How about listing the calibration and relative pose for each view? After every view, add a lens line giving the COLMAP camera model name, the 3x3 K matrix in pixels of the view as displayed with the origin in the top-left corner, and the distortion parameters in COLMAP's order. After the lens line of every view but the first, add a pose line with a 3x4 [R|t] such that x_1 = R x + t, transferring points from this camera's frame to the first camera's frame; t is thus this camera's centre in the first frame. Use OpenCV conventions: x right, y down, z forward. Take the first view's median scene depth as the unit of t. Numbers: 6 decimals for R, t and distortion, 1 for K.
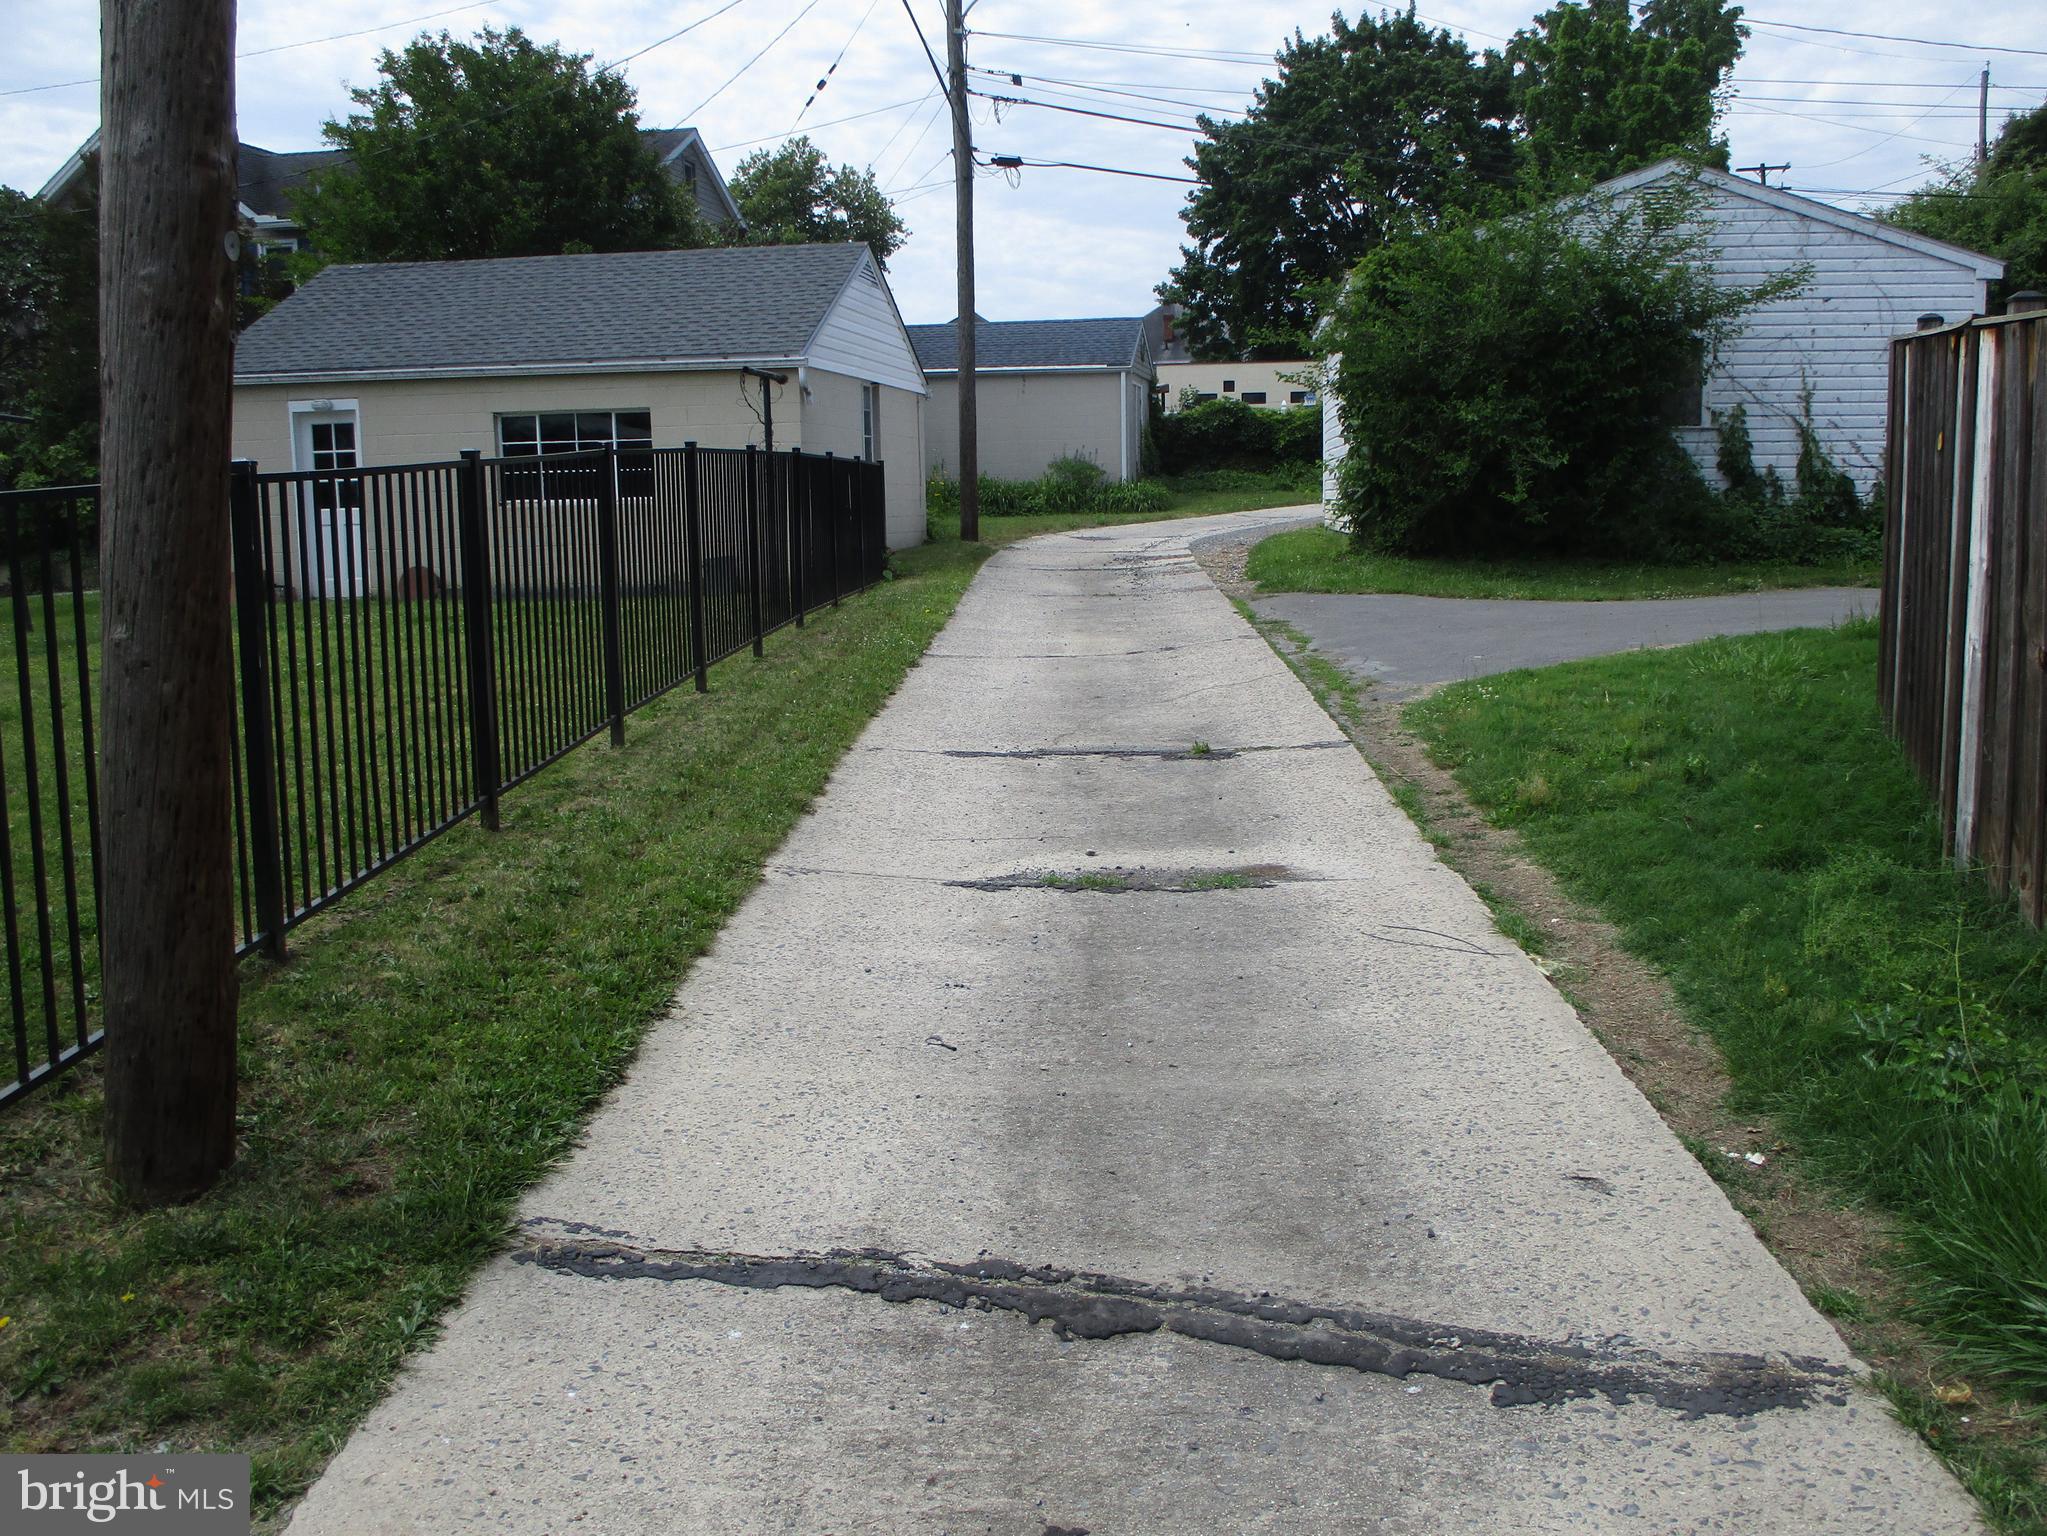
lens RADIAL K [[1879.3, 0, 1028.3], [0, 1879.3, 807.7], [0, 0, 1]] dist [-0.036432, 0.000000]
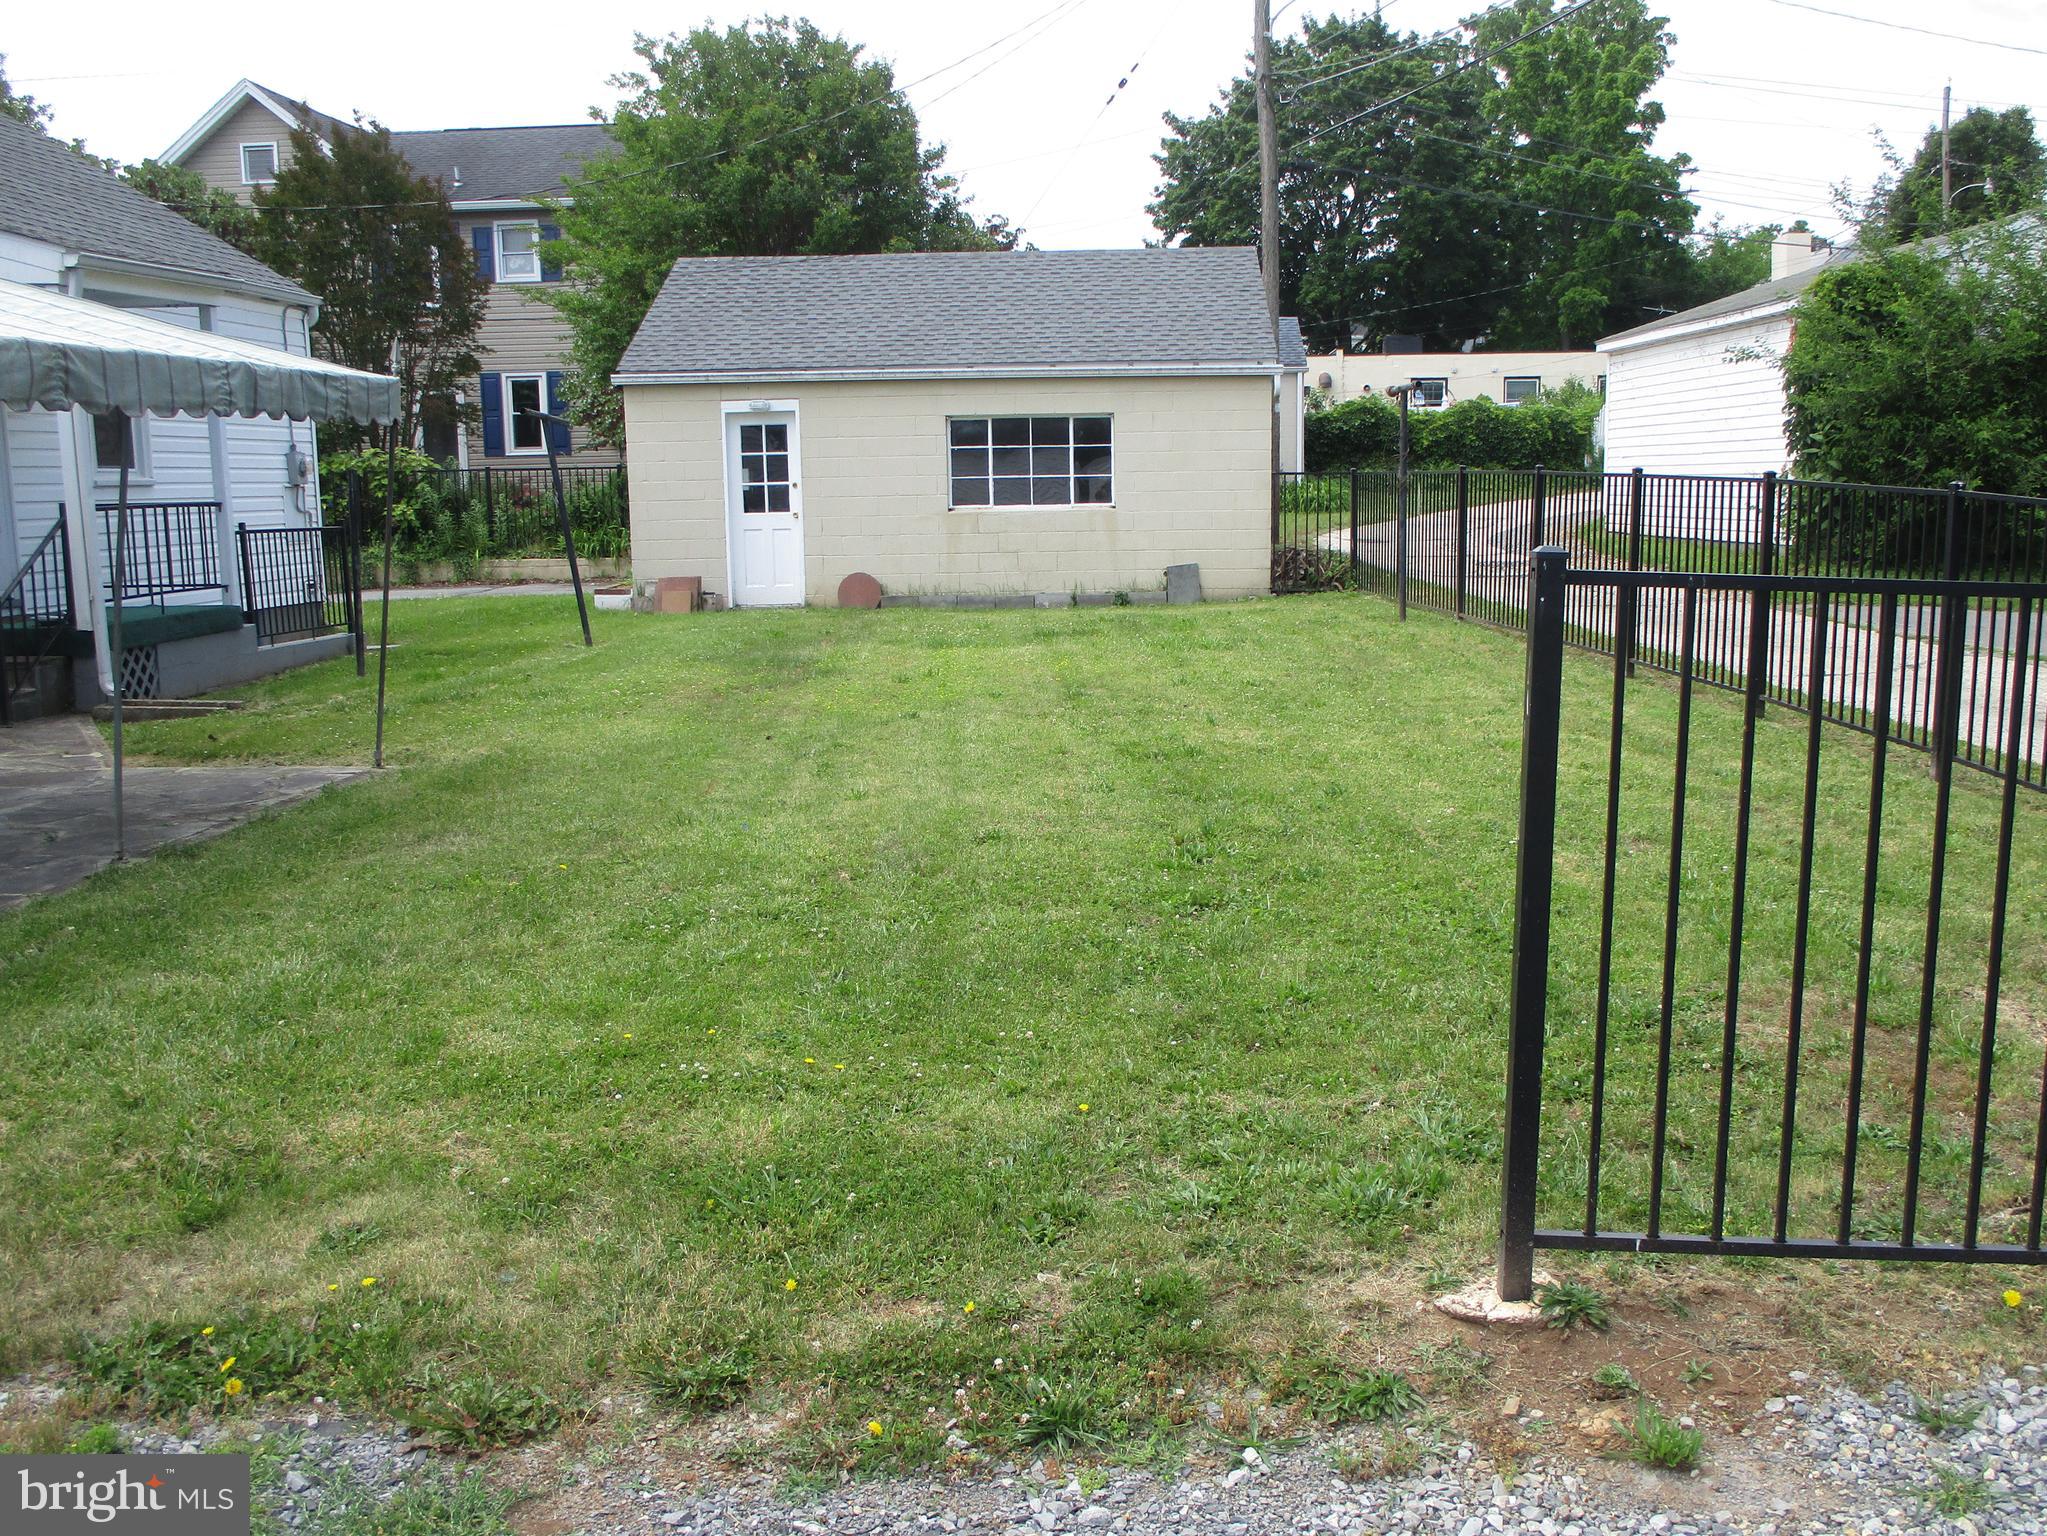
lens RADIAL K [[1879.3, 0, 1027.1], [0, 1879.3, 775.6], [0, 0, 1]] dist [-0.036432, 0.000000]
pose [[0.996562, -0.007426, 0.082519, -1.333847], [0.008244, 0.999920, -0.009579, -0.061159], [-0.082441, 0.010226, 0.996543, 0.114063]]
